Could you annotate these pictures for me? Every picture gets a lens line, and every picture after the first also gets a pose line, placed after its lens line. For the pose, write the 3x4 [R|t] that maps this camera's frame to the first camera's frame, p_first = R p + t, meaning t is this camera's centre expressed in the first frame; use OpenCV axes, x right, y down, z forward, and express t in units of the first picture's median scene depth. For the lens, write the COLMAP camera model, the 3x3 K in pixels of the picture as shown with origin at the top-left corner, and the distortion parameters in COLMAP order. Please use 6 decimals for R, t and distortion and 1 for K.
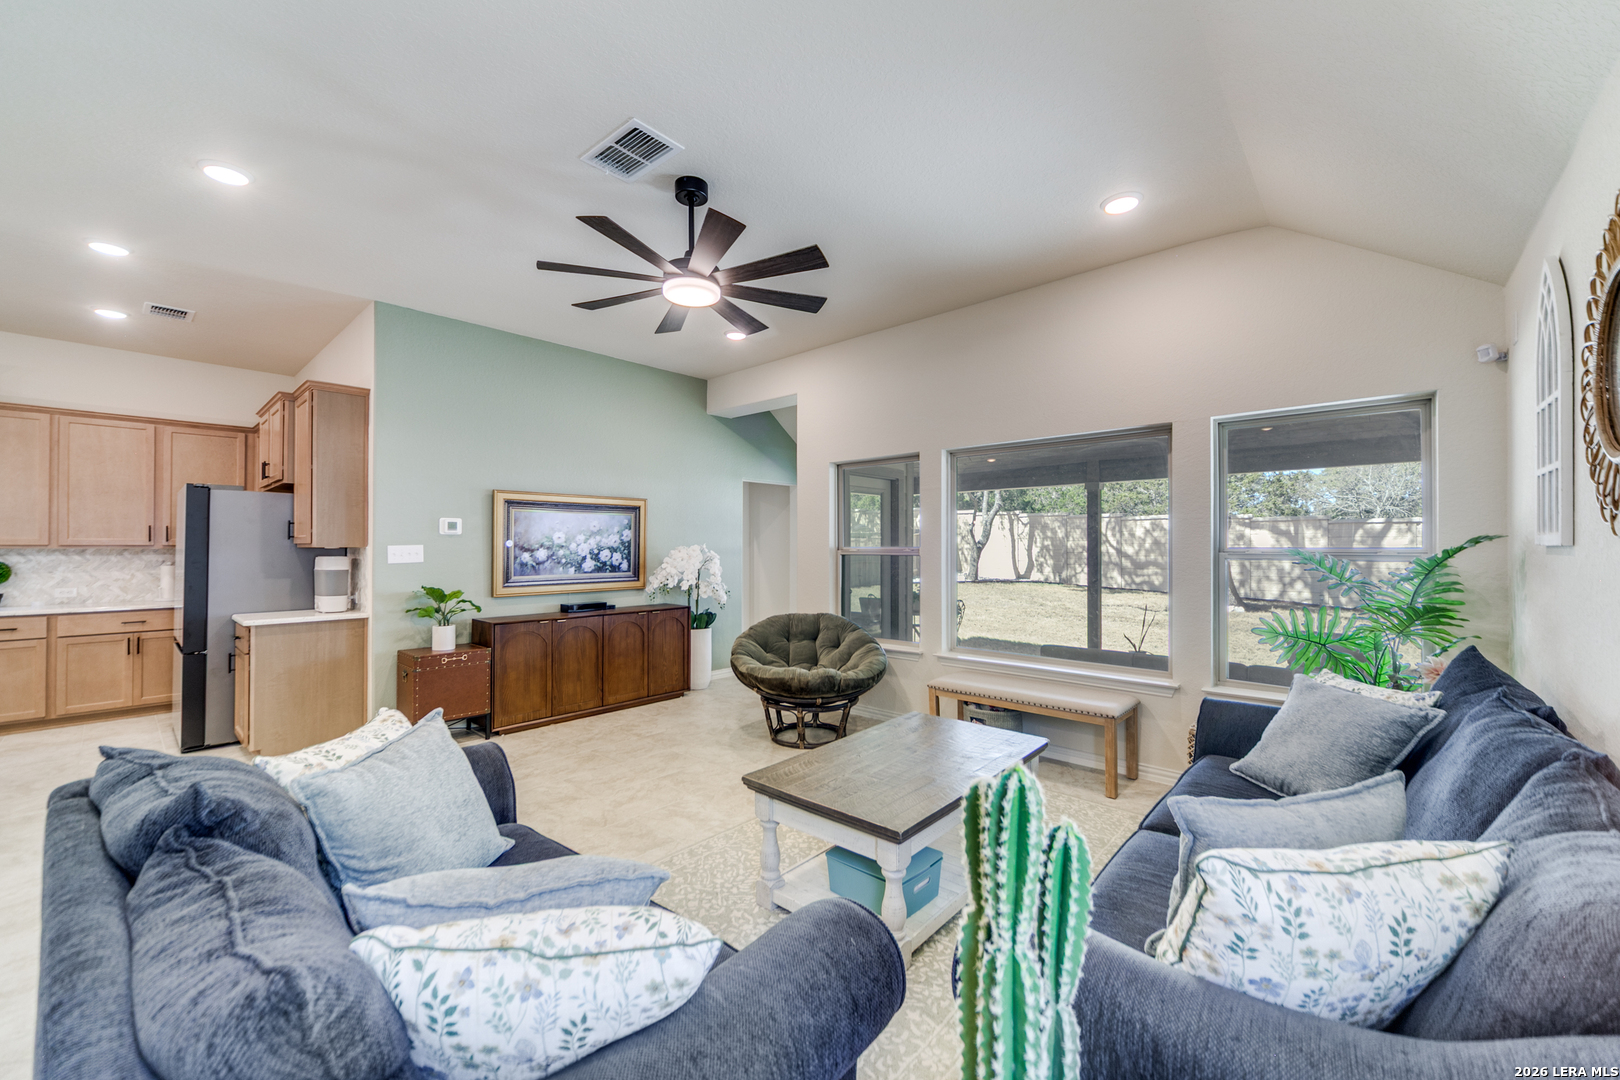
lens RADIAL K [[627.6, 0, 812.5], [0, 627.6, 539.5], [0, 0, 1]] dist [-0.001588, -0.000098]
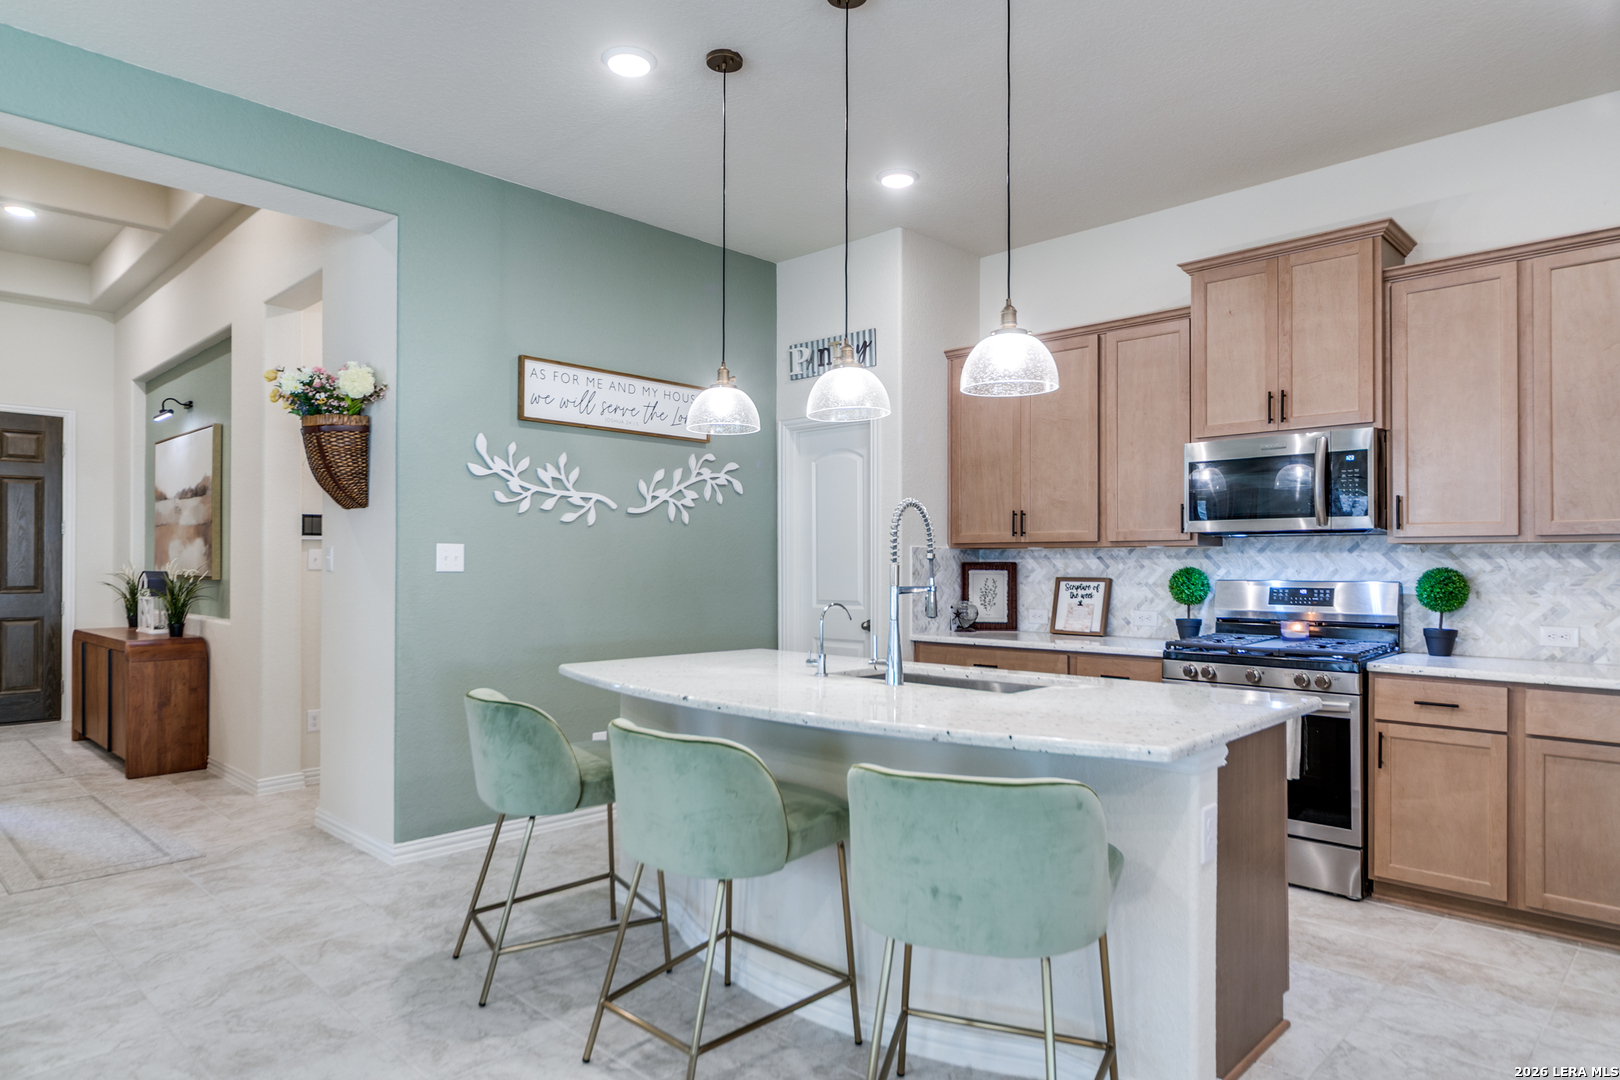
lens RADIAL K [[964.4, 0, 807.2], [0, 964.4, 553.2], [0, 0, 1]] dist [0.010023, 0.004785]
pose [[-0.044612, -0.008102, -0.998972, -0.444982], [0.010141, 0.999912, -0.008562, 0.022718], [0.998953, -0.010513, -0.044526, 0.478779]]
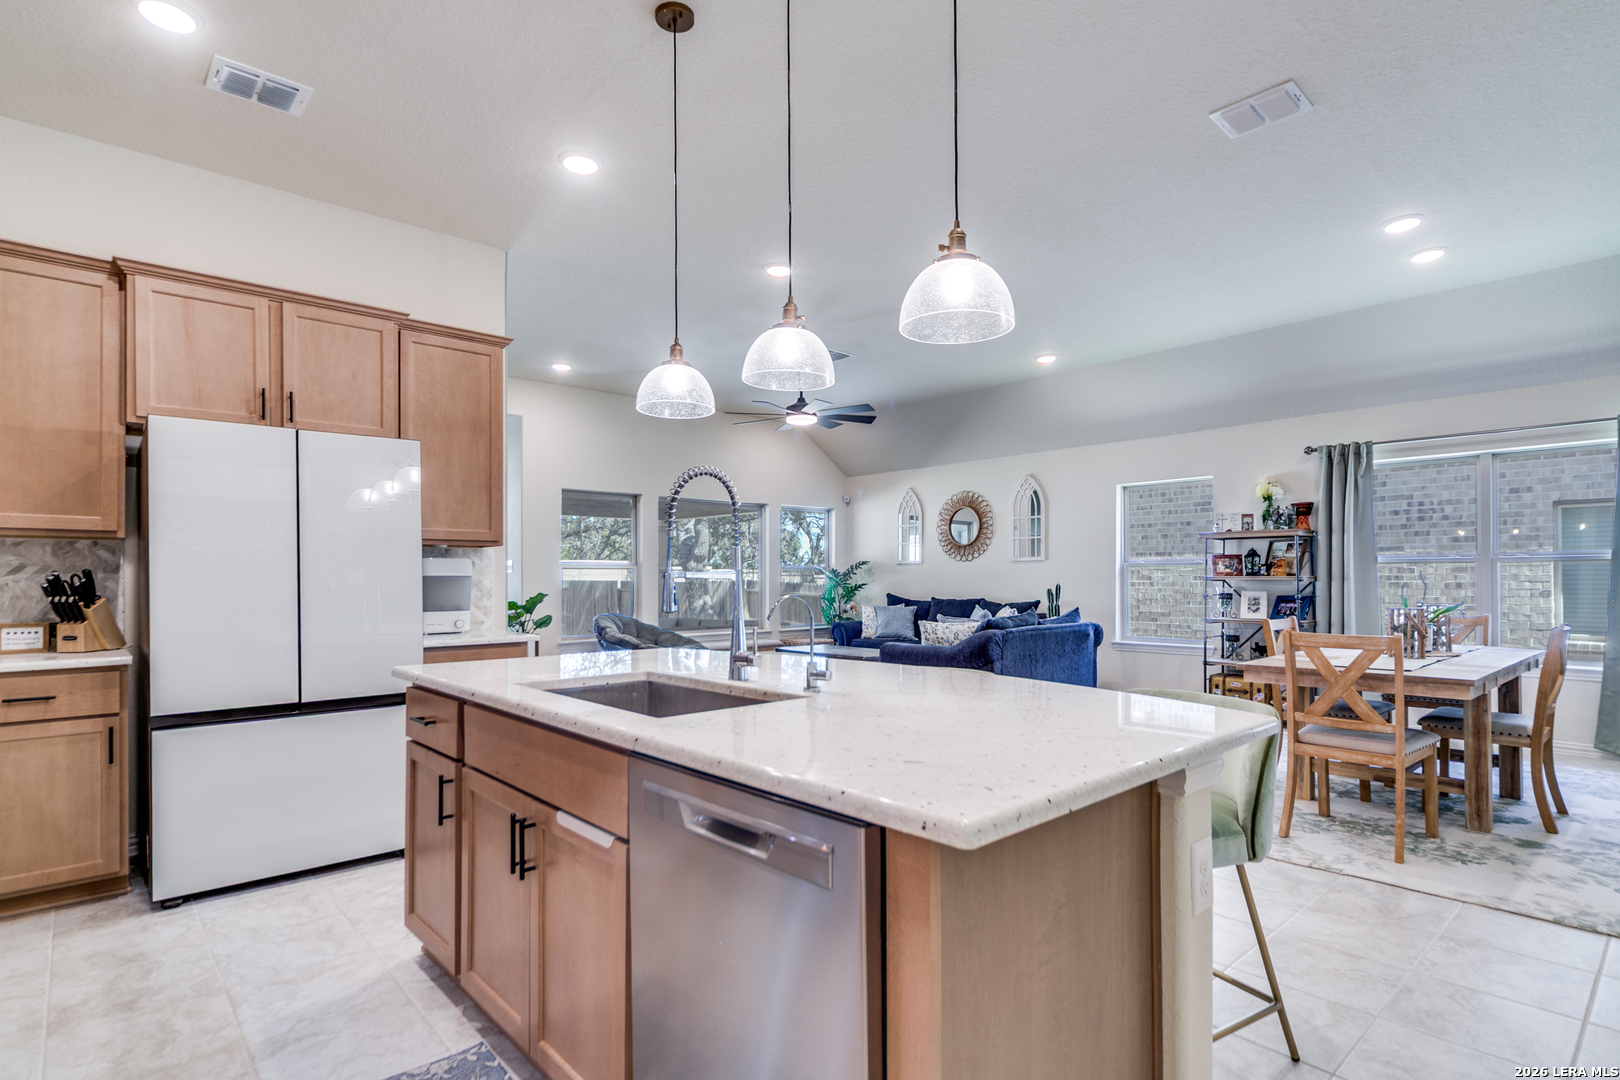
lens RADIAL K [[827.5, 0, 816.9], [0, 827.5, 565.1], [0, 0, 1]] dist [-0.000534, 0.000626]
pose [[0.102964, 0.017627, 0.994529, -1.497190], [-0.008028, 0.999825, -0.016889, 0.042559], [-0.994653, -0.006245, 0.103087, 0.413643]]
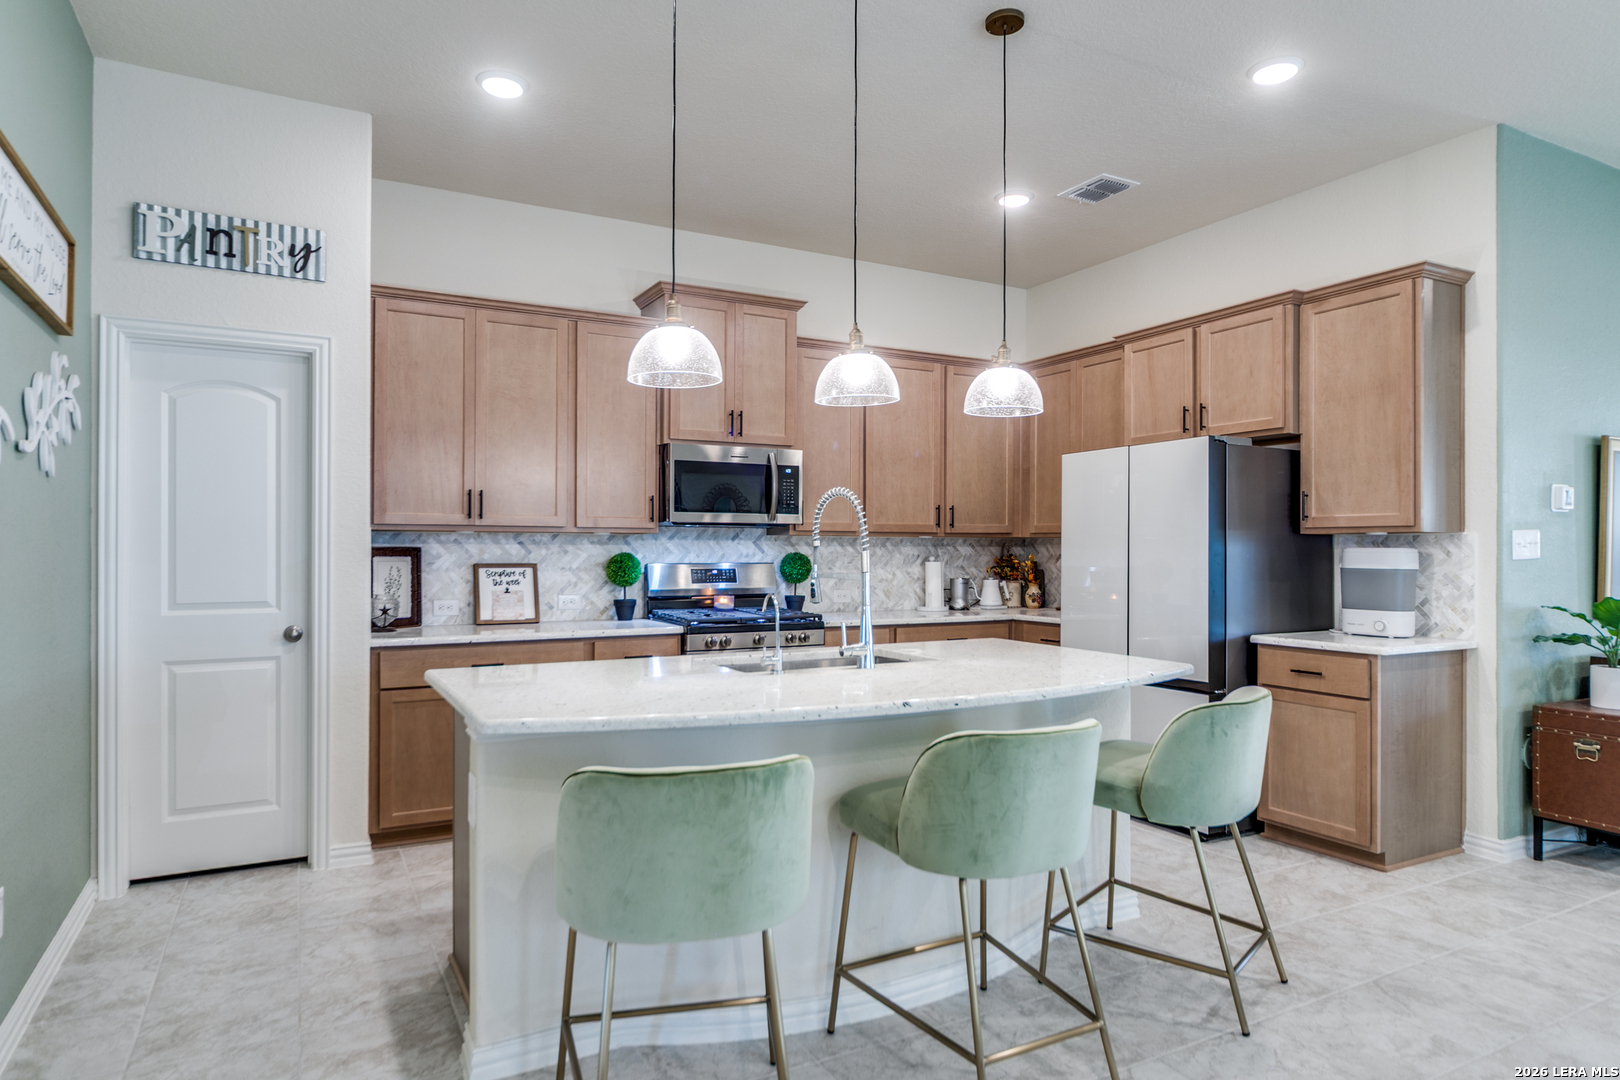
lens RADIAL K [[948.8, 0, 797.2], [0, 948.8, 543.5], [0, 0, 1]] dist [-0.004127, 0.000391]
pose [[0.935876, 0.003505, -0.352312, -0.869563], [-0.001339, 0.999979, 0.006394, 0.015818], [0.352327, -0.005512, 0.935861, -0.073892]]
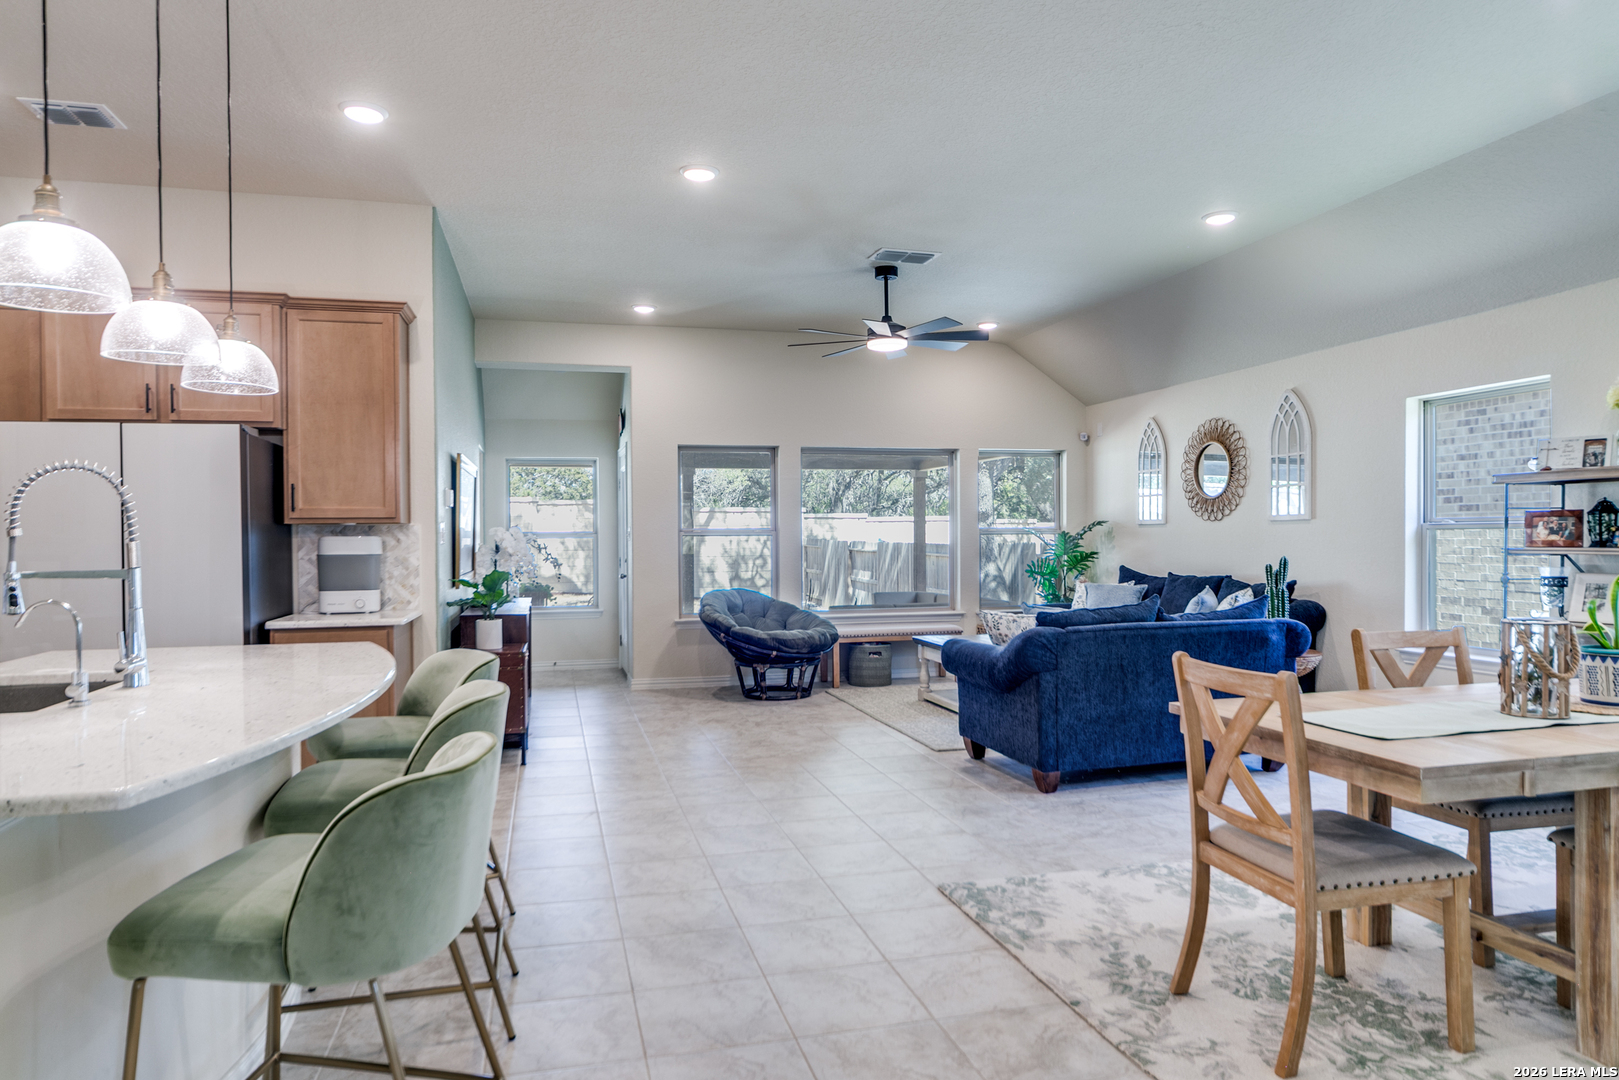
lens RADIAL K [[1024.0, 0, 800.3], [0, 1024.0, 539.0], [0, 0, 1]] dist [-0.001970, 0.000927]
pose [[0.561075, -0.004763, 0.827752, -1.287492], [-0.001783, 0.999974, 0.006962, 0.018842], [-0.827763, -0.005382, 0.561052, -0.071981]]
